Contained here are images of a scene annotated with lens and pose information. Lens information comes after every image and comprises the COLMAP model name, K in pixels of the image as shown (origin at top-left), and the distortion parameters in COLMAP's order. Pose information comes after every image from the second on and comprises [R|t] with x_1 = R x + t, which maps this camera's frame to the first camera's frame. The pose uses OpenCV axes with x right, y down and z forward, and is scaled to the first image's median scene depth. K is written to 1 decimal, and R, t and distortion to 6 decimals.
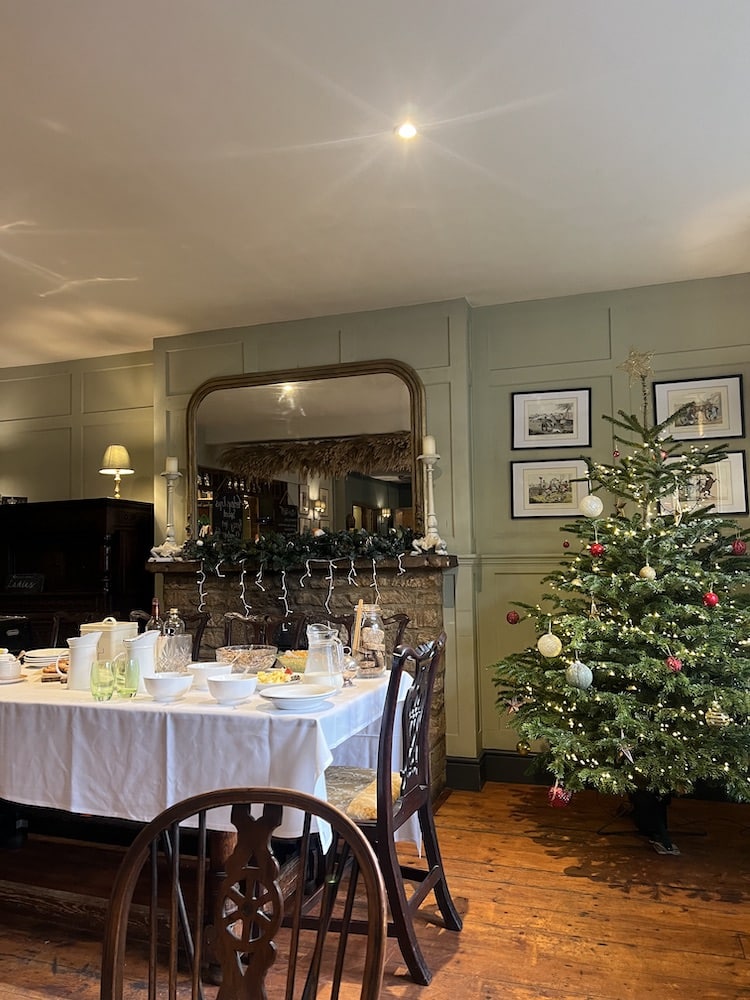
lens RADIAL K [[752.5, 0, 374.2], [0, 752.5, 503.4], [0, 0, 1]] dist [0.054163, -0.061480]
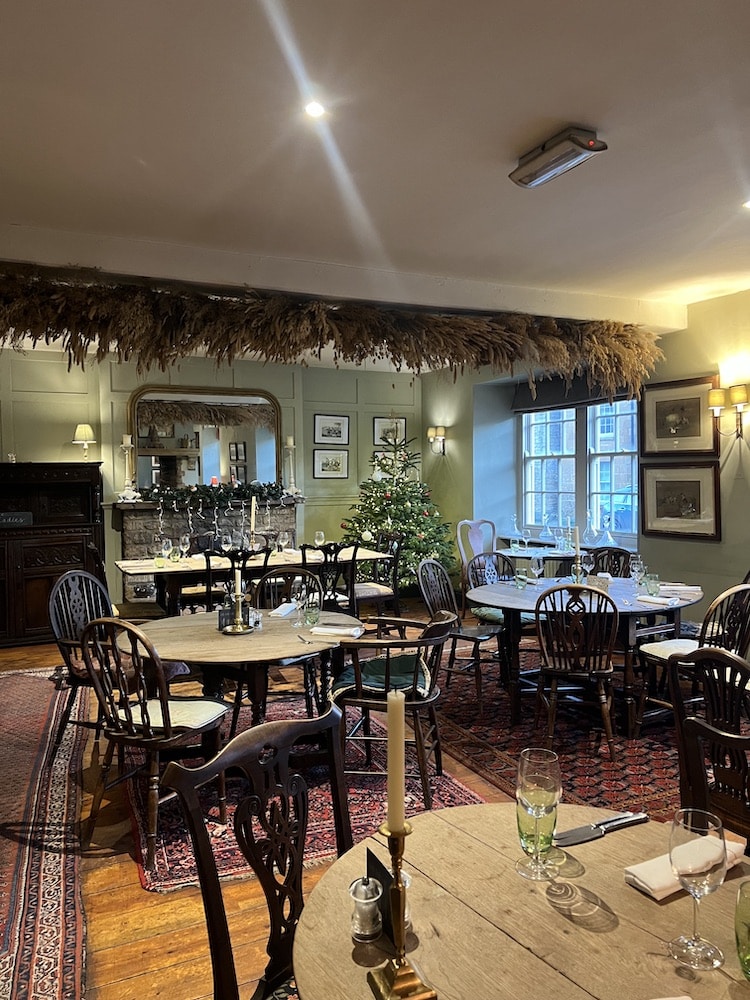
lens RADIAL K [[752.5, 0, 375.7], [0, 752.5, 496.5], [0, 0, 1]] dist [0.054163, -0.061480]
pose [[0.697639, -0.009101, 0.716392, -1.130867], [-0.055125, 0.996273, 0.066338, -0.073255], [-0.714326, -0.085771, 0.694537, -0.497191]]
